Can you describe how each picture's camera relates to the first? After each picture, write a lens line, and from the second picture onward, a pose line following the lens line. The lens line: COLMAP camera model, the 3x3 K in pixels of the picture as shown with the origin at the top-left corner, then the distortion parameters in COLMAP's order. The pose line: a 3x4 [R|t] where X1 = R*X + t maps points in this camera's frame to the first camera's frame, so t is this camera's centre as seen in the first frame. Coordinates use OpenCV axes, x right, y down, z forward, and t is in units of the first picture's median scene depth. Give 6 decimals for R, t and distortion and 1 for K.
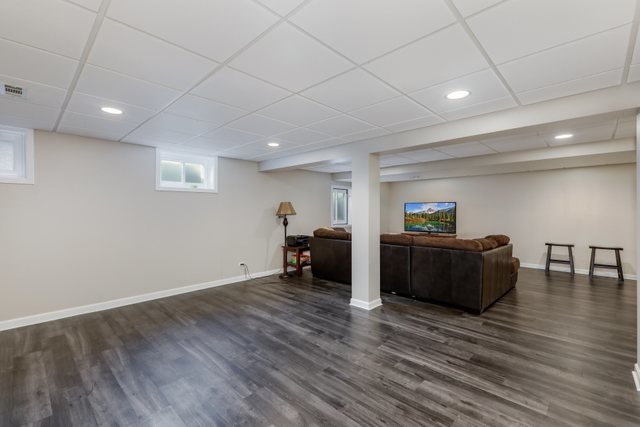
lens RADIAL K [[285.4, 0, 318.3], [0, 285.4, 215.5], [0, 0, 1]] dist [0.021538, -0.004698]
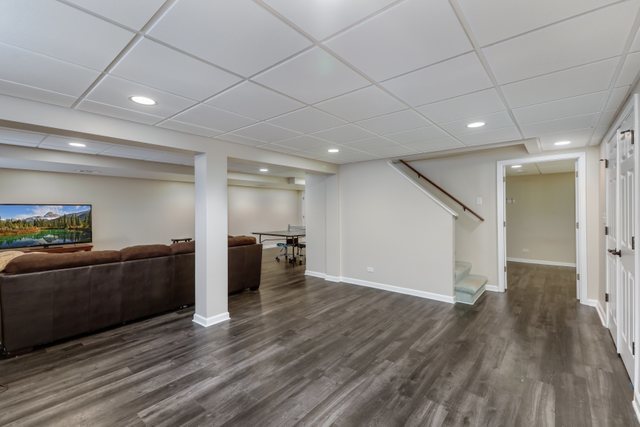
lens RADIAL K [[285.4, 0, 320.0], [0, 285.4, 209.2], [0, 0, 1]] dist [0.021538, -0.004698]
pose [[-0.079378, -0.000568, 0.996844, -0.845867], [0.026346, 0.999649, 0.002667, -0.037601], [-0.996496, 0.026475, -0.079335, 0.786715]]
